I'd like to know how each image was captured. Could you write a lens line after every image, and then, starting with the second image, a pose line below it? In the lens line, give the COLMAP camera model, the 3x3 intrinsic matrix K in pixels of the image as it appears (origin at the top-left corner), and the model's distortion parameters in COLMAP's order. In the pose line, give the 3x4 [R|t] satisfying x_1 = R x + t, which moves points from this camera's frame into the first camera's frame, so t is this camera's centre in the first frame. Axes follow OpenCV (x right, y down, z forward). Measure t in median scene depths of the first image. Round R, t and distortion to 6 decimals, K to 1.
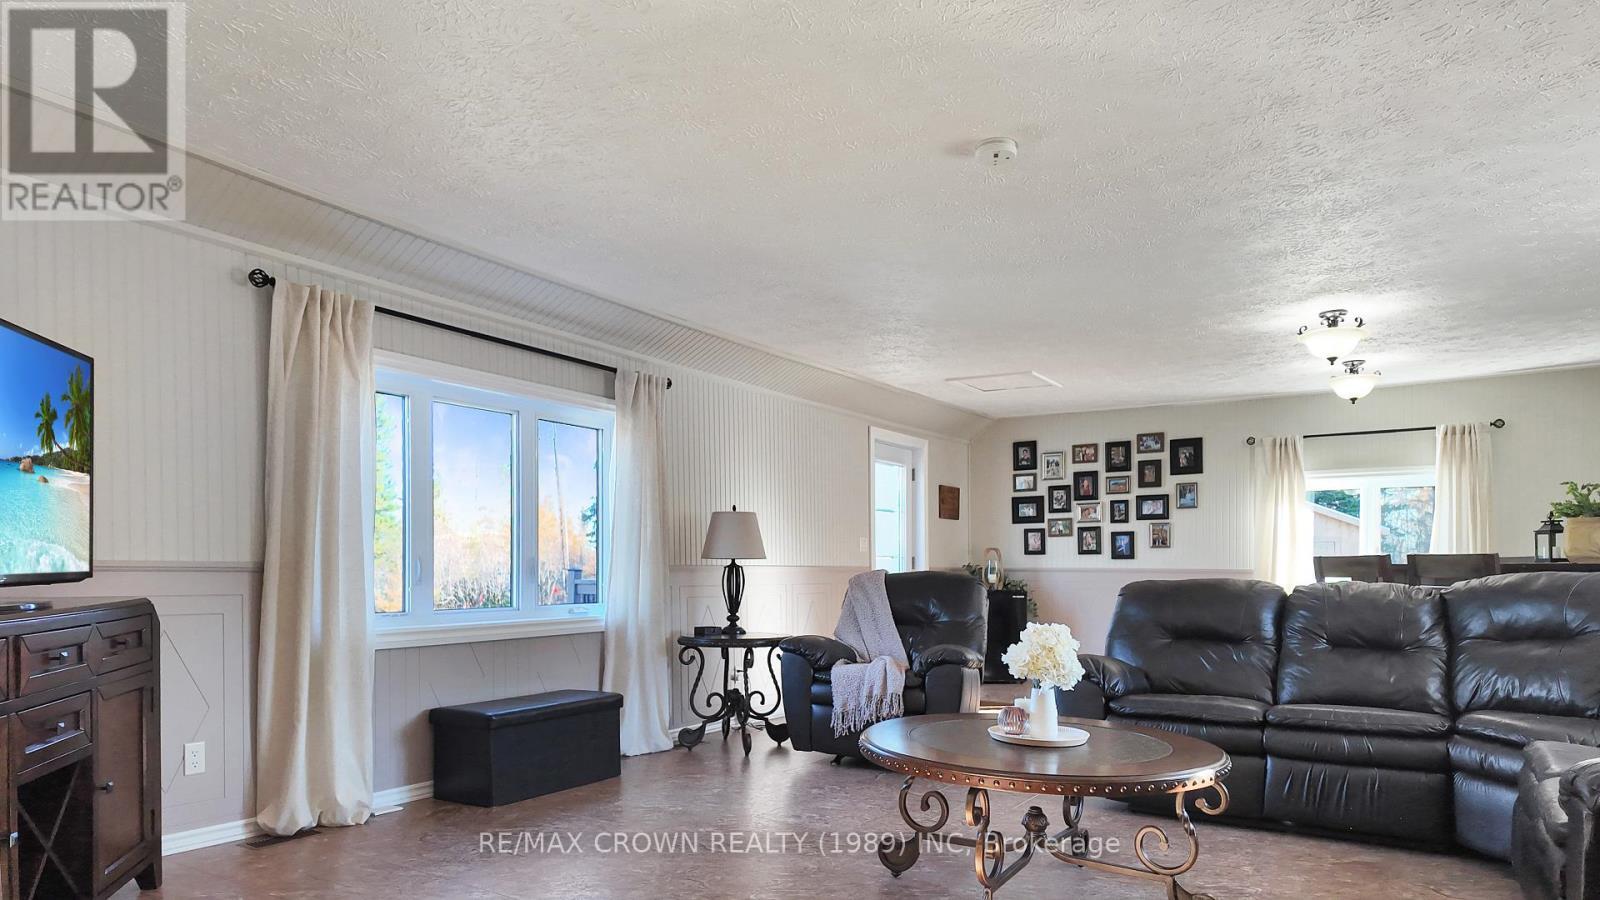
lens RADIAL K [[959.0, 0, 803.6], [0, 959.0, 472.5], [0, 0, 1]] dist [0.048228, -0.001632]
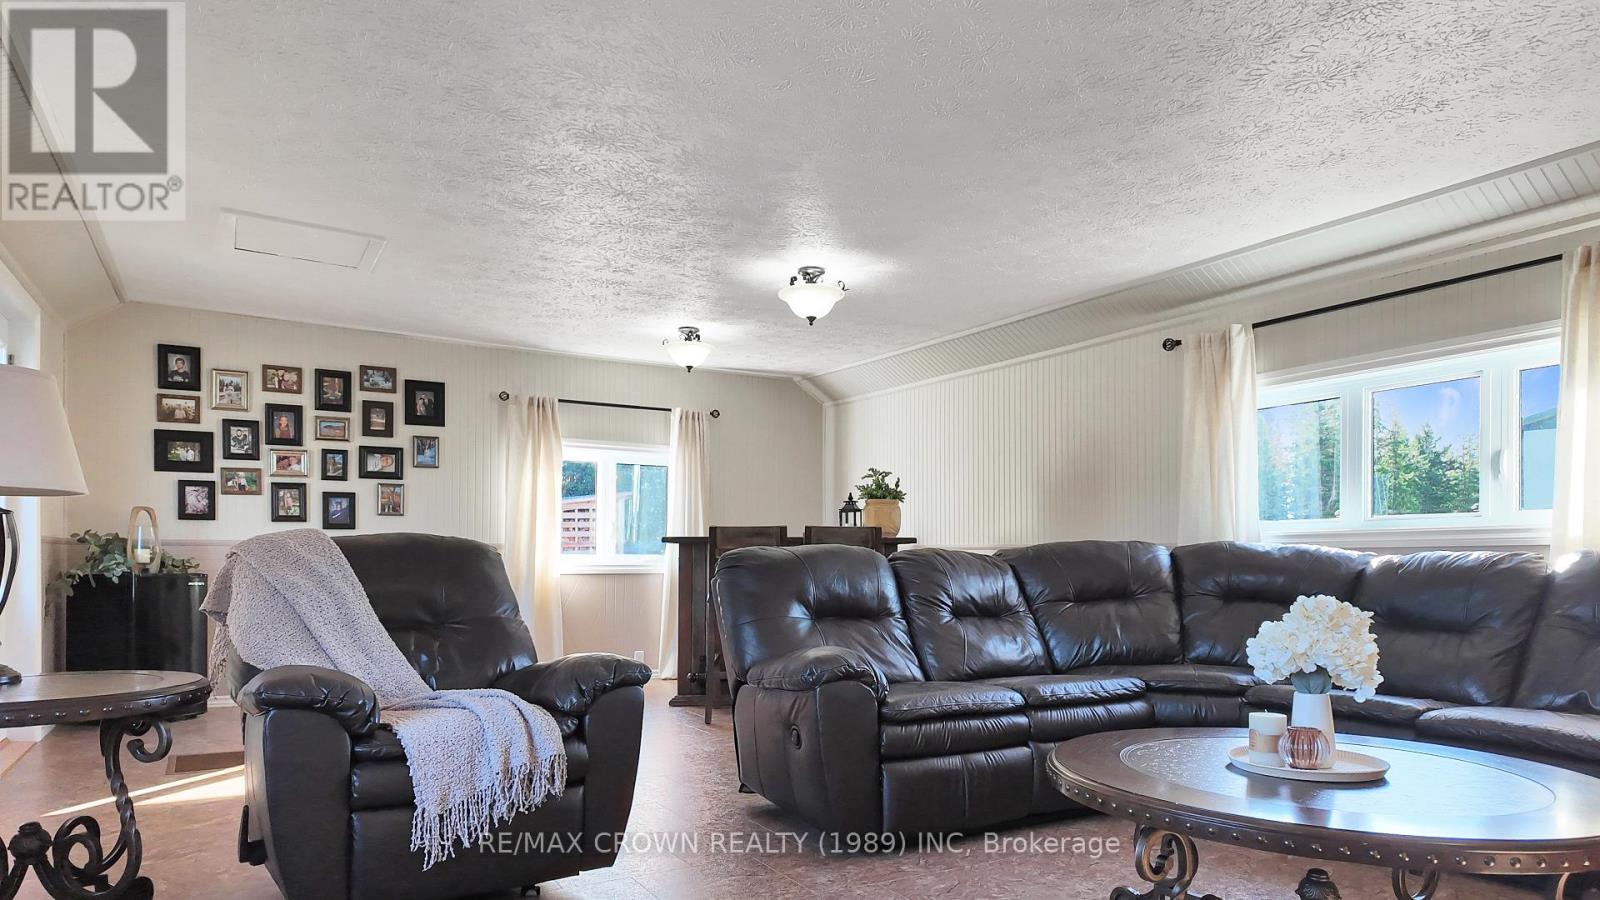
lens RADIAL K [[947.1, 0, 802.2], [0, 947.1, 564.4], [0, 0, 1]] dist [-0.035317, -0.000500]
pose [[0.421943, -0.003571, 0.906615, -0.172851], [-0.095579, 0.994245, 0.048399, 0.046705], [-0.901570, -0.107075, 0.419173, 0.362394]]
